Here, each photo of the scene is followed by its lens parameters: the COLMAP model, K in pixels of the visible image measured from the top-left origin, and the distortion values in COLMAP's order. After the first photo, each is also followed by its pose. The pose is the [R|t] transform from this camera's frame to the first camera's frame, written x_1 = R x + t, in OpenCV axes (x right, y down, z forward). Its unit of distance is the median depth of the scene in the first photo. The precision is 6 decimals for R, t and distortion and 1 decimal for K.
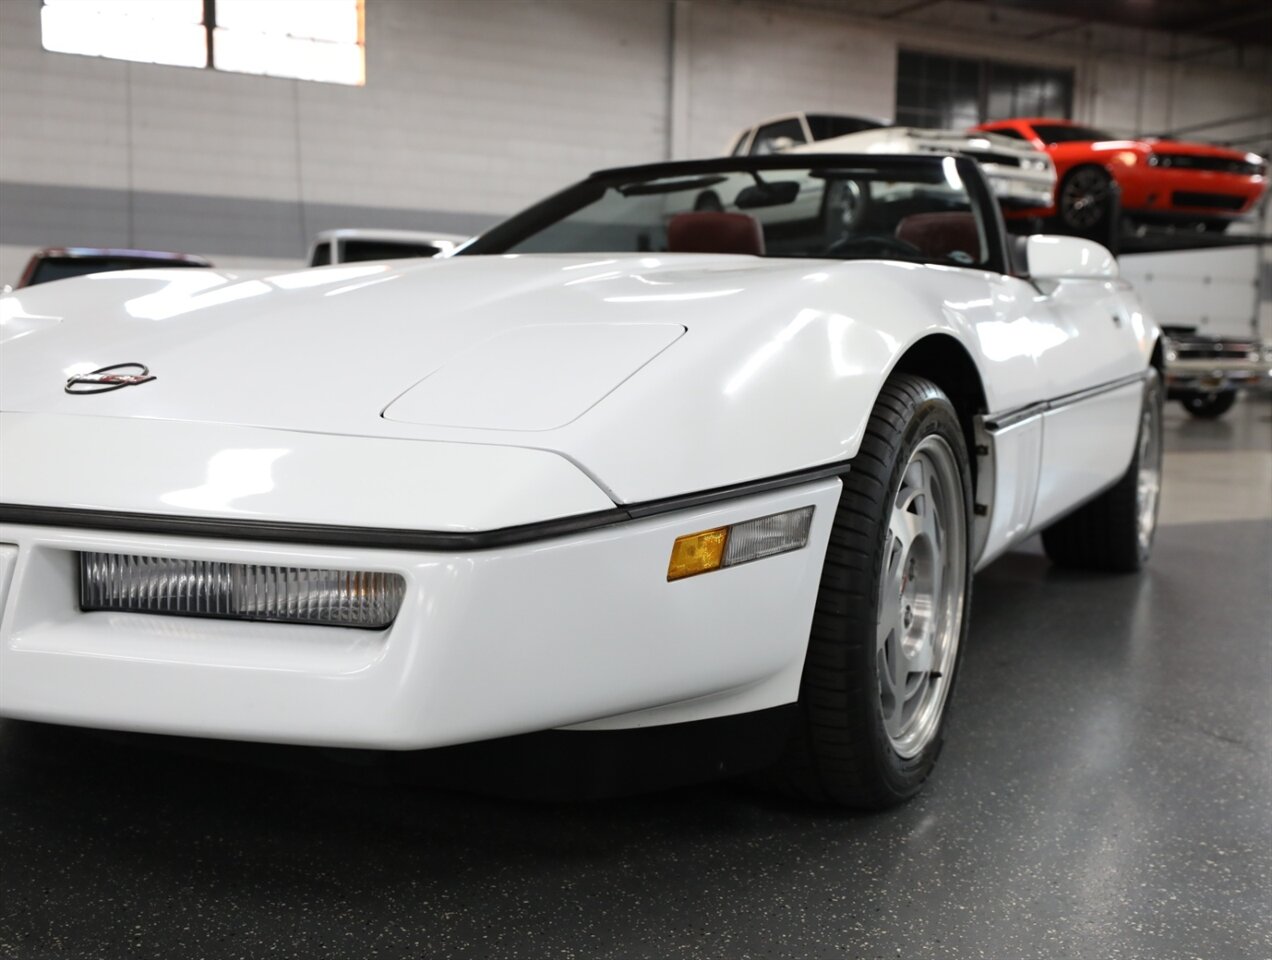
lens RADIAL K [[1357.4, 0, 636.0], [0, 1357.4, 480.0], [0, 0, 1]] dist [0.035274, 0.033425]
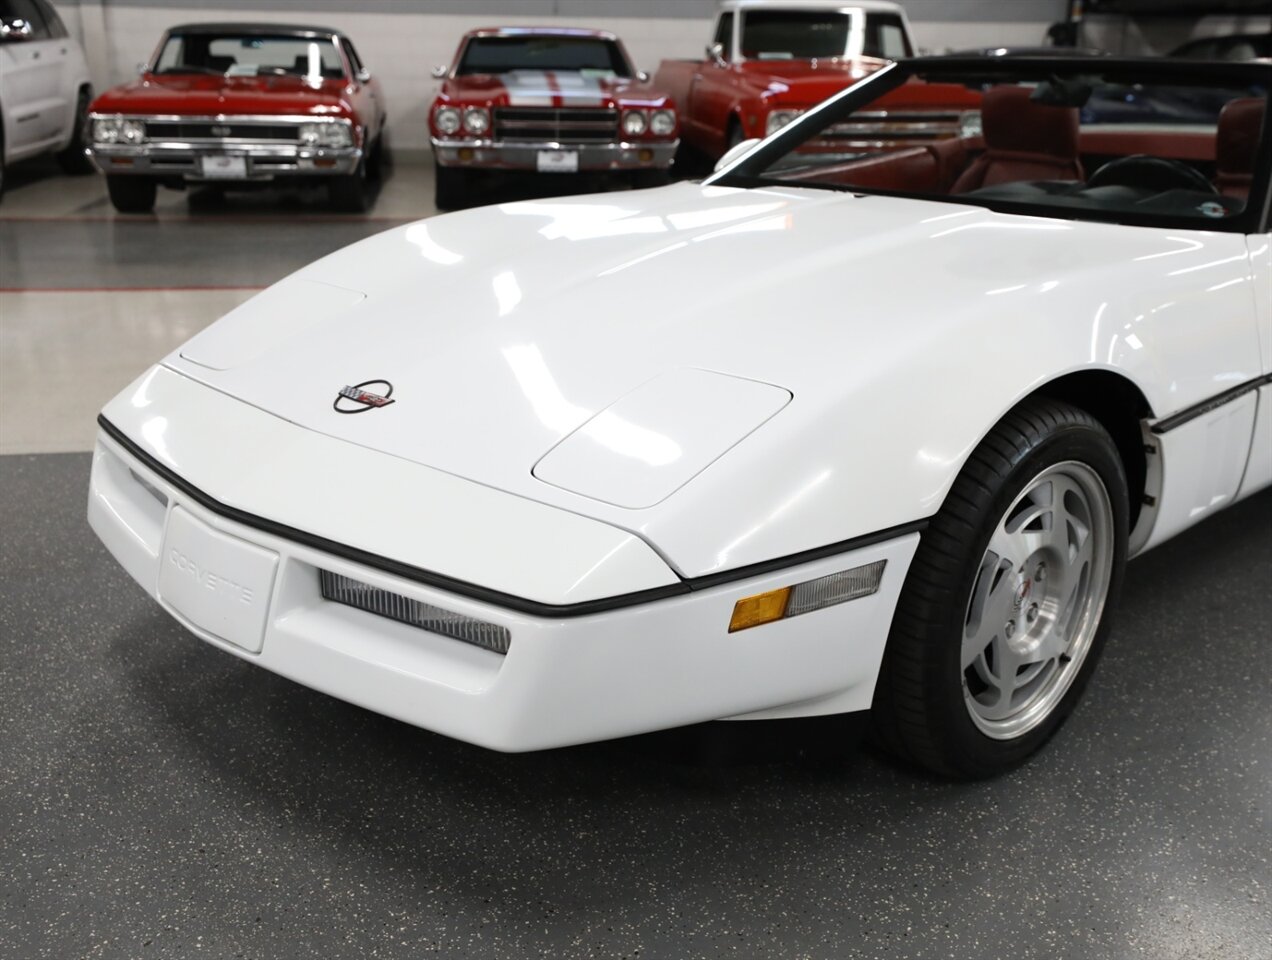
lens RADIAL K [[1357.4, 0, 636.0], [0, 1357.4, 480.0], [0, 0, 1]] dist [0.035274, 0.033425]
pose [[0.950504, 0.085997, -0.298573, 0.249373], [-0.025377, 0.979211, 0.201250, -0.258199], [0.309673, -0.183712, 0.932927, -0.142717]]
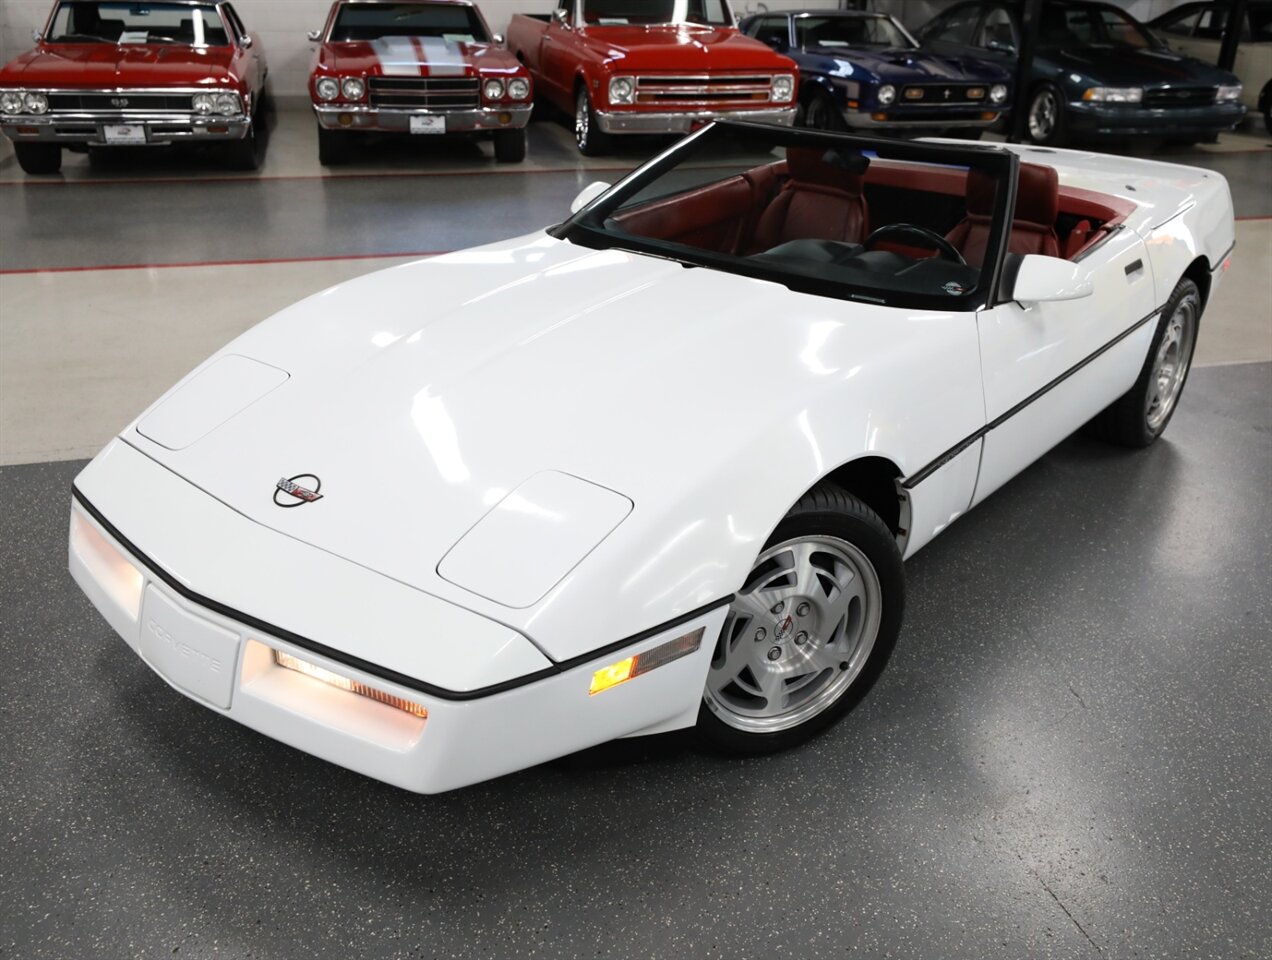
lens RADIAL K [[1165.5, 0, 636.0], [0, 1165.5, 480.0], [0, 0, 1]] dist [0.013417, 0.026574]
pose [[0.980325, 0.076164, -0.182105, 0.249506], [-0.017377, 0.952278, 0.304736, -0.513004], [0.196625, -0.295576, 0.934865, -0.224067]]
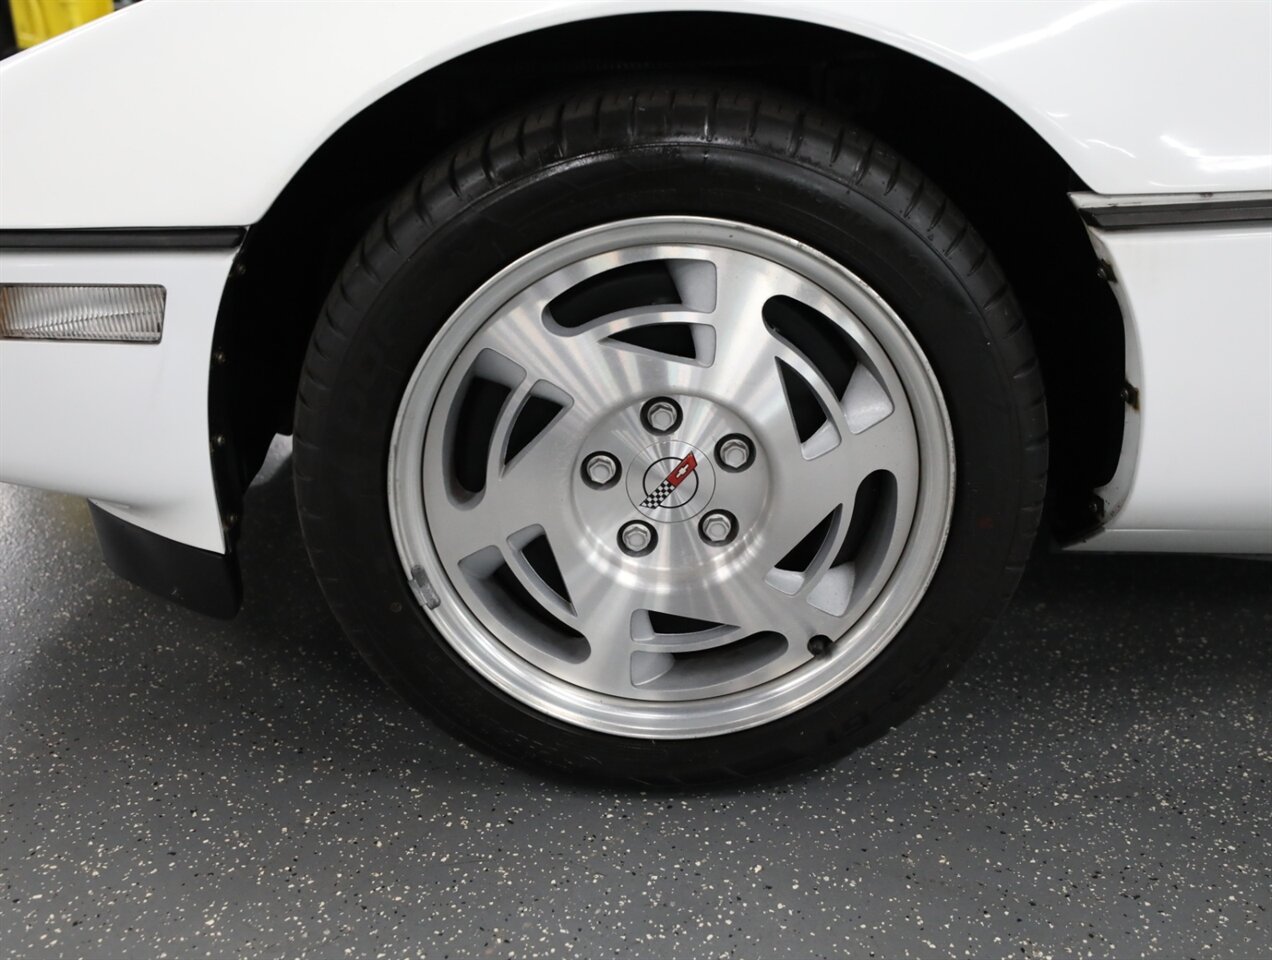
lens RADIAL K [[1236.3, 0, 636.0], [0, 1236.3, 480.0], [0, 0, 1]] dist [0.024457, 0.007194]
pose [[0.476307, 0.310551, -0.822612, 0.709787], [-0.091100, 0.947947, 0.305118, -0.089417], [0.874547, -0.070390, 0.479805, 0.832020]]
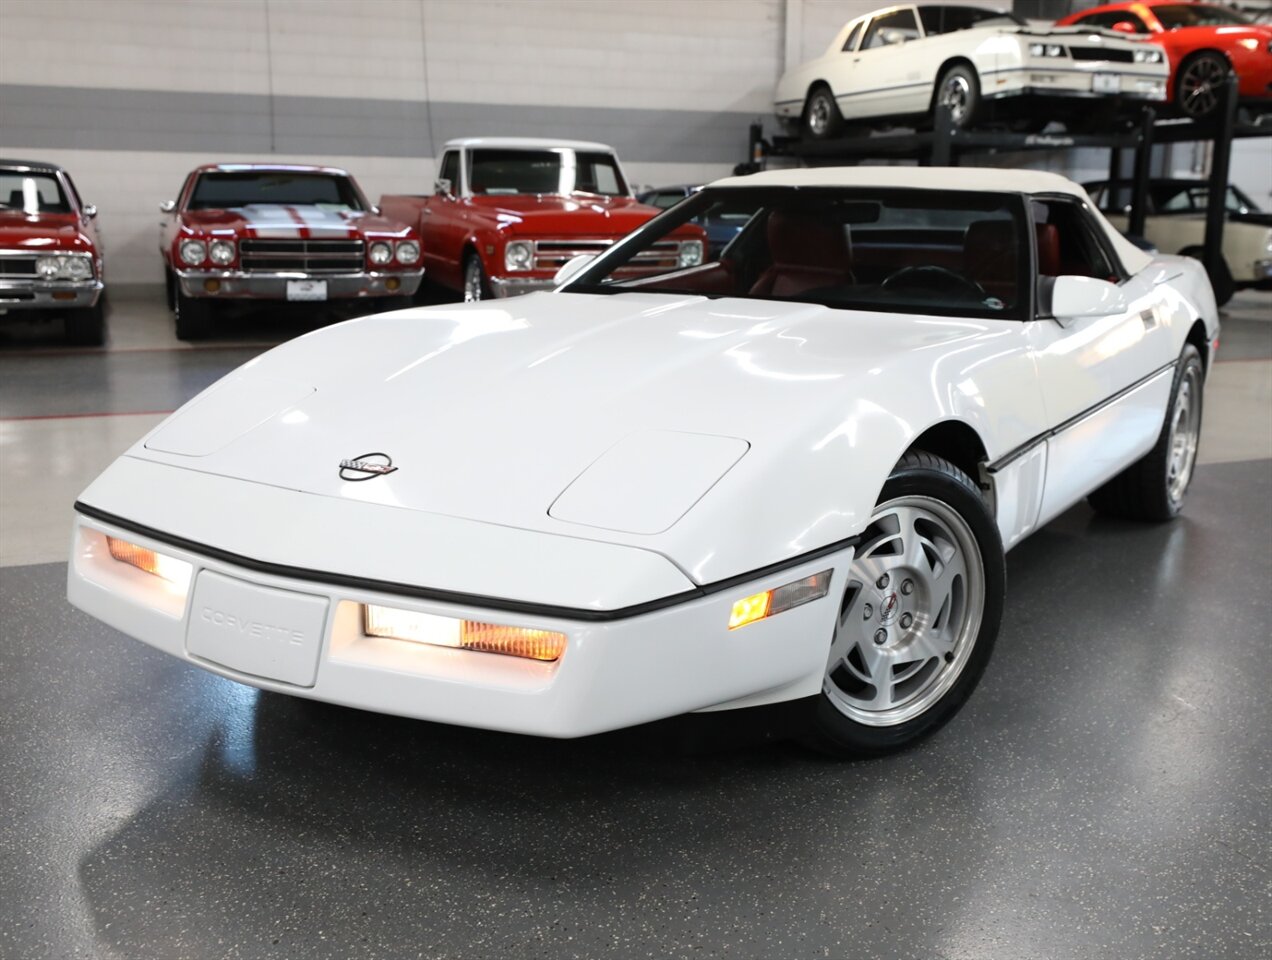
lens RADIAL K [[1357.4, 0, 636.0], [0, 1357.4, 480.0], [0, 0, 1]] dist [0.035274, 0.033425]
pose [[0.996541, 0.007694, -0.082742, 0.019661], [0.001059, 0.994447, 0.105236, -0.213684], [0.083093, -0.104960, 0.990999, -0.449700]]
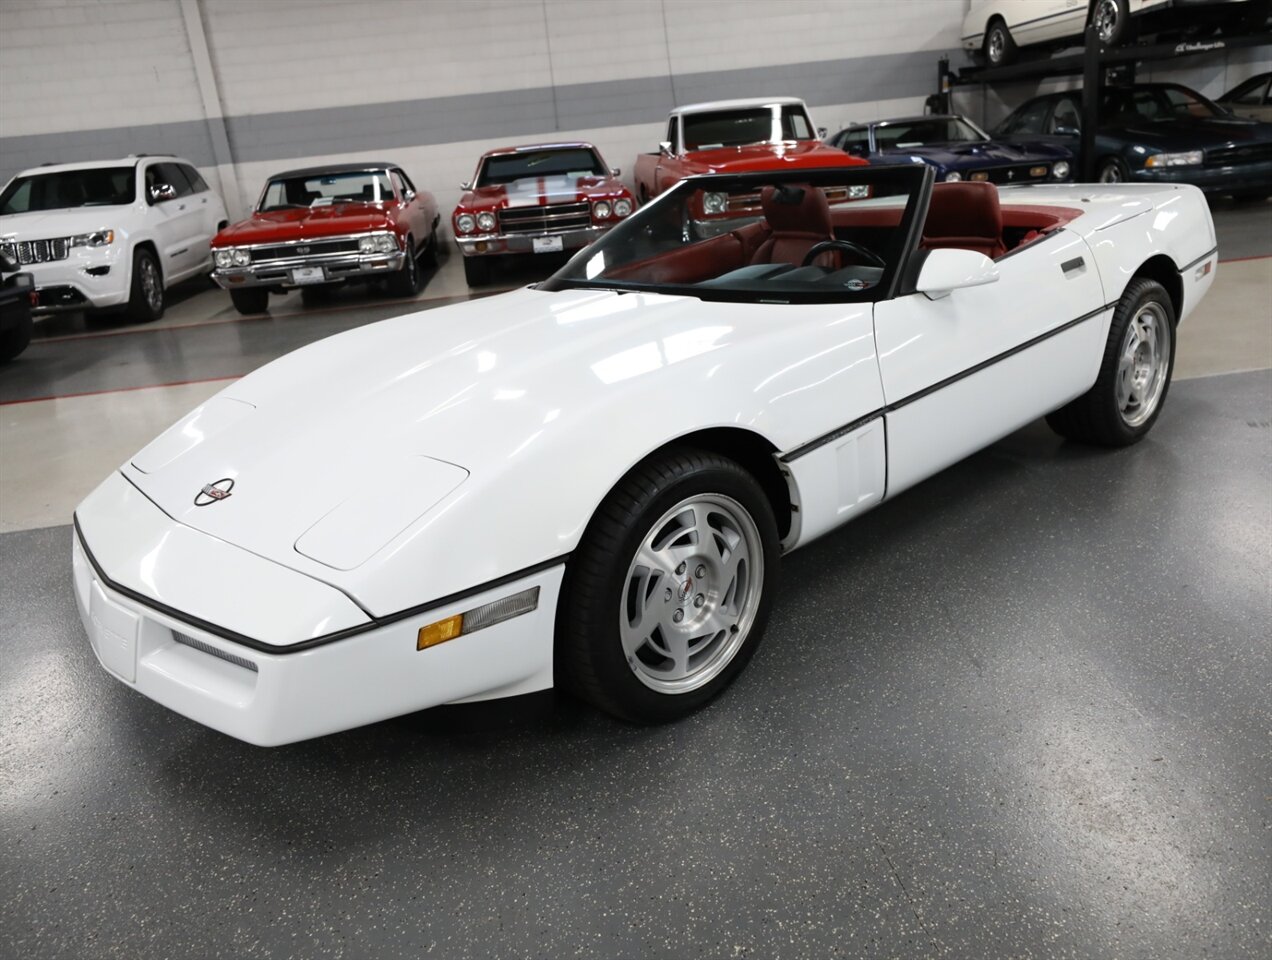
lens RADIAL K [[1009.4, 0, 636.0], [0, 1009.4, 480.0], [0, 0, 1]] dist [0.000484, 0.015418]
pose [[0.935822, 0.005890, -0.352424, 0.625326], [0.077396, 0.972024, 0.221763, -0.343312], [0.343871, -0.234807, 0.909186, -0.051699]]
